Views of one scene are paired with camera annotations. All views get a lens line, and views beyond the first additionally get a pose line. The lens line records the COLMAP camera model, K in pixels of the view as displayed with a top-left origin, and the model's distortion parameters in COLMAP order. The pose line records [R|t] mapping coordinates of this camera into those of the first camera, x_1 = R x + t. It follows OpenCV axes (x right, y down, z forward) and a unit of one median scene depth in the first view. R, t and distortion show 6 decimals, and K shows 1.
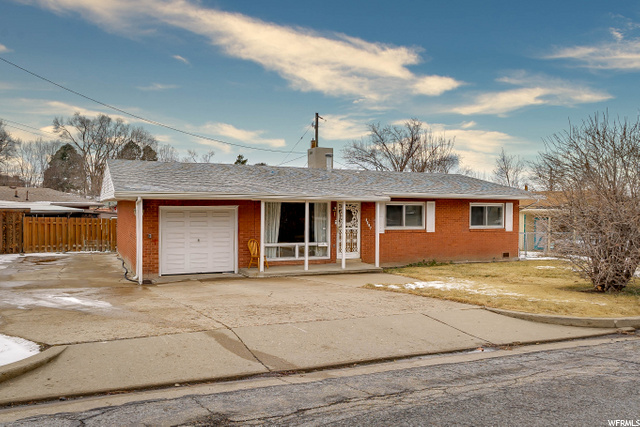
lens RADIAL K [[517.4, 0, 320.0], [0, 517.4, 213.5], [0, 0, 1]] dist [0.005544, 0.001819]
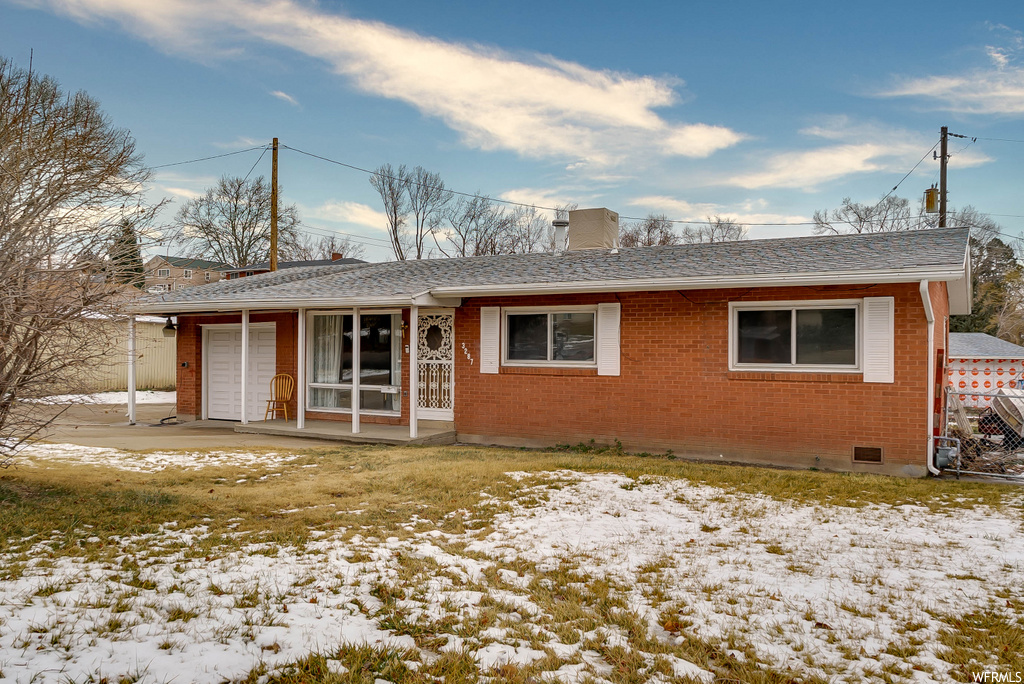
lens RADIAL K [[827.9, 0, 512.0], [0, 827.9, 342.0], [0, 0, 1]] dist [0.005544, 0.001819]
pose [[0.554066, 0.001623, -0.832471, 0.673635], [0.003914, 0.999982, 0.004555, 0.005031], [0.832463, -0.005782, 0.554050, 0.520531]]
